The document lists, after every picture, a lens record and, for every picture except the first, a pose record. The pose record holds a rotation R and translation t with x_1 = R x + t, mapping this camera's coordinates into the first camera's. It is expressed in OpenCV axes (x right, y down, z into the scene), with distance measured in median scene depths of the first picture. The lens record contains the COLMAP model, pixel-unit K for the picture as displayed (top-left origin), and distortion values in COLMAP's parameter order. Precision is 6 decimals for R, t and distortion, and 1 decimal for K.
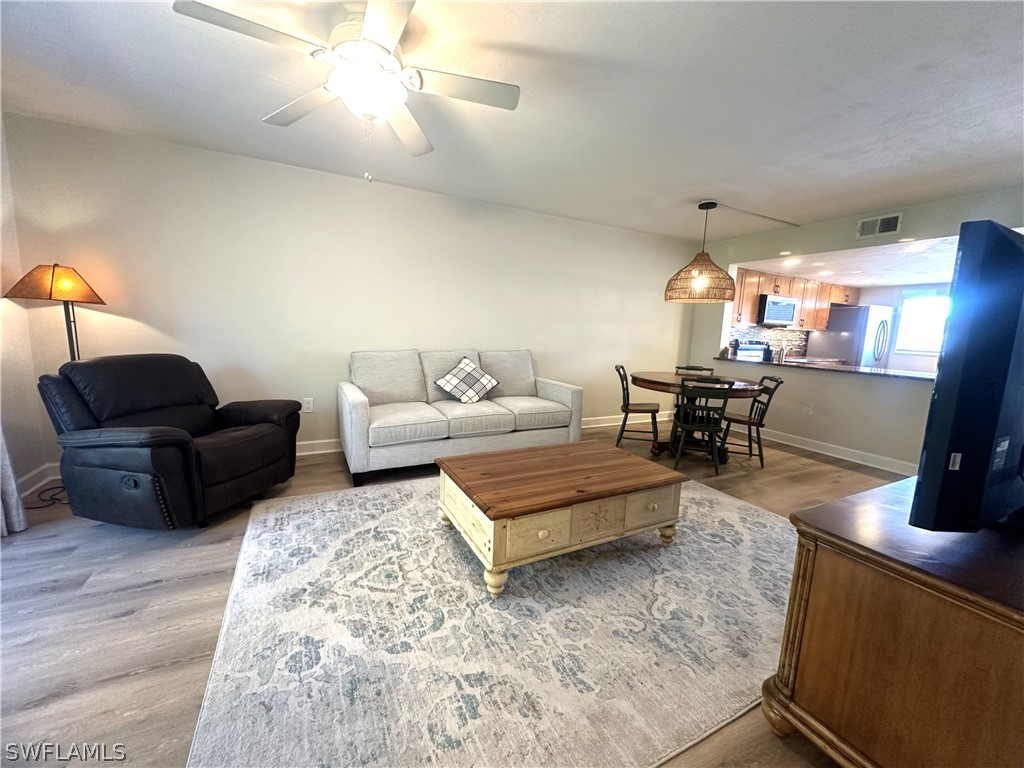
lens RADIAL K [[410.0, 0, 510.4], [0, 410.0, 385.7], [0, 0, 1]] dist [-0.003420, 0.000723]
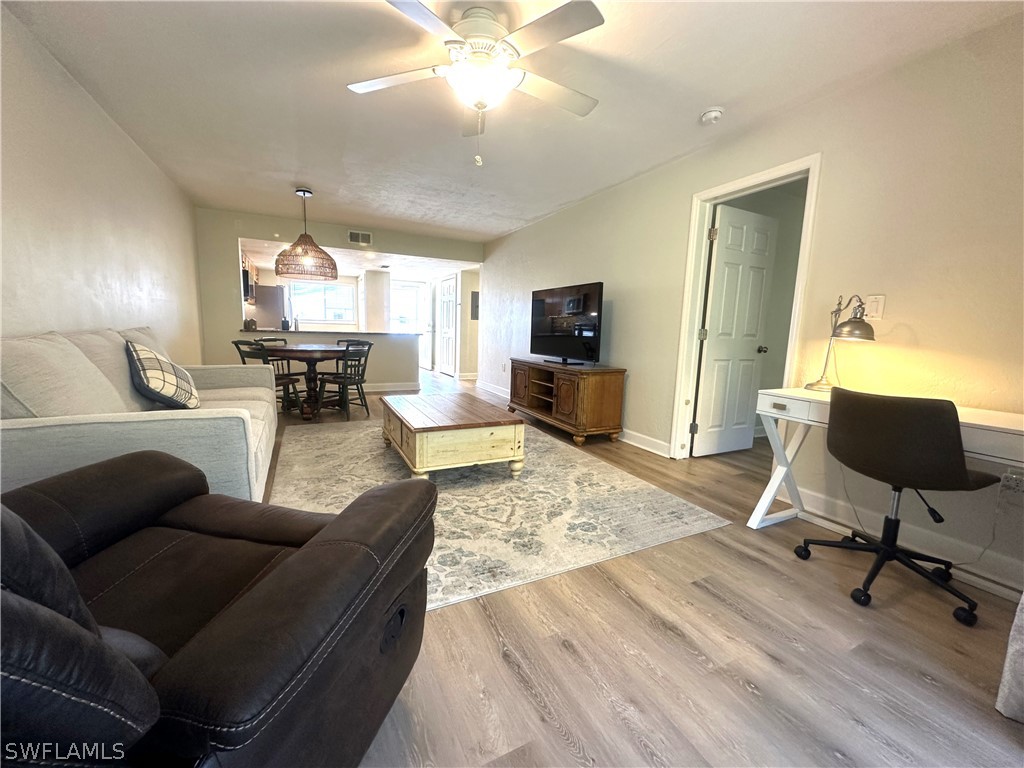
lens RADIAL K [[410.0, 0, 515.1], [0, 410.0, 385.4], [0, 0, 1]] dist [-0.003420, 0.000723]
pose [[-0.002397, -0.176208, 0.984350, -1.320588], [0.111940, 0.978119, 0.175365, -0.090153], [-0.993712, 0.110608, 0.017380, 0.821833]]
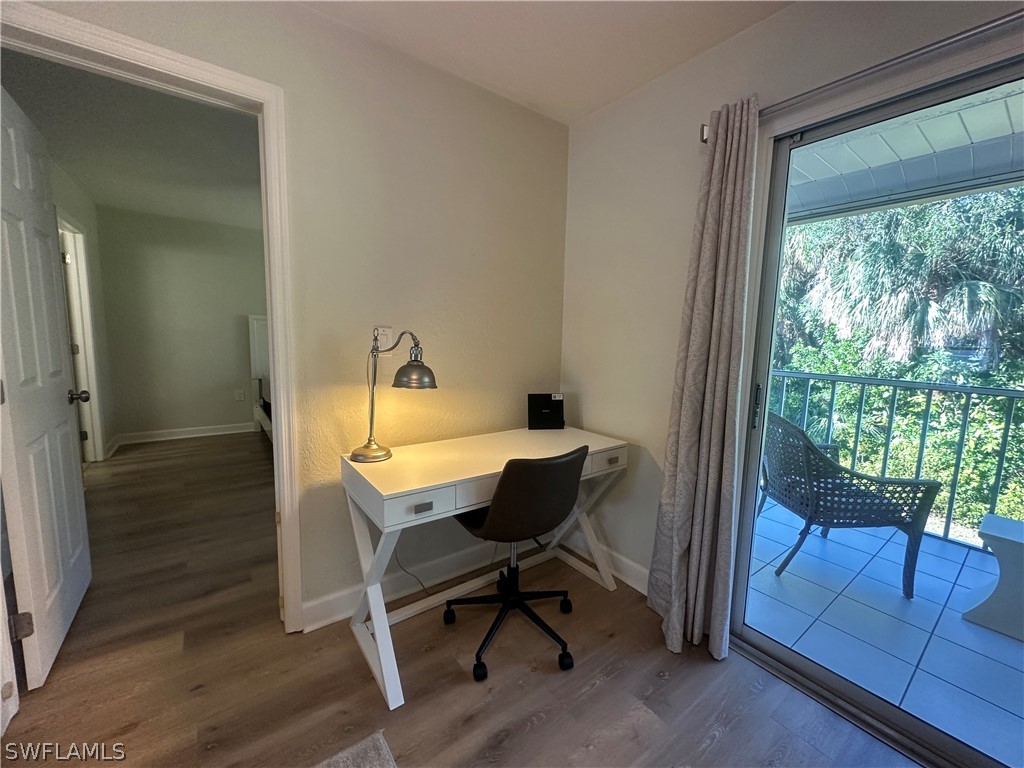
lens RADIAL K [[410.0, 0, 511.5], [0, 410.0, 385.7], [0, 0, 1]] dist [-0.003420, 0.000723]
pose [[-0.983598, -0.048094, -0.173847, -0.372867], [-0.091588, 0.963475, 0.251650, -0.151470], [0.155395, 0.263445, -0.952076, 0.789374]]
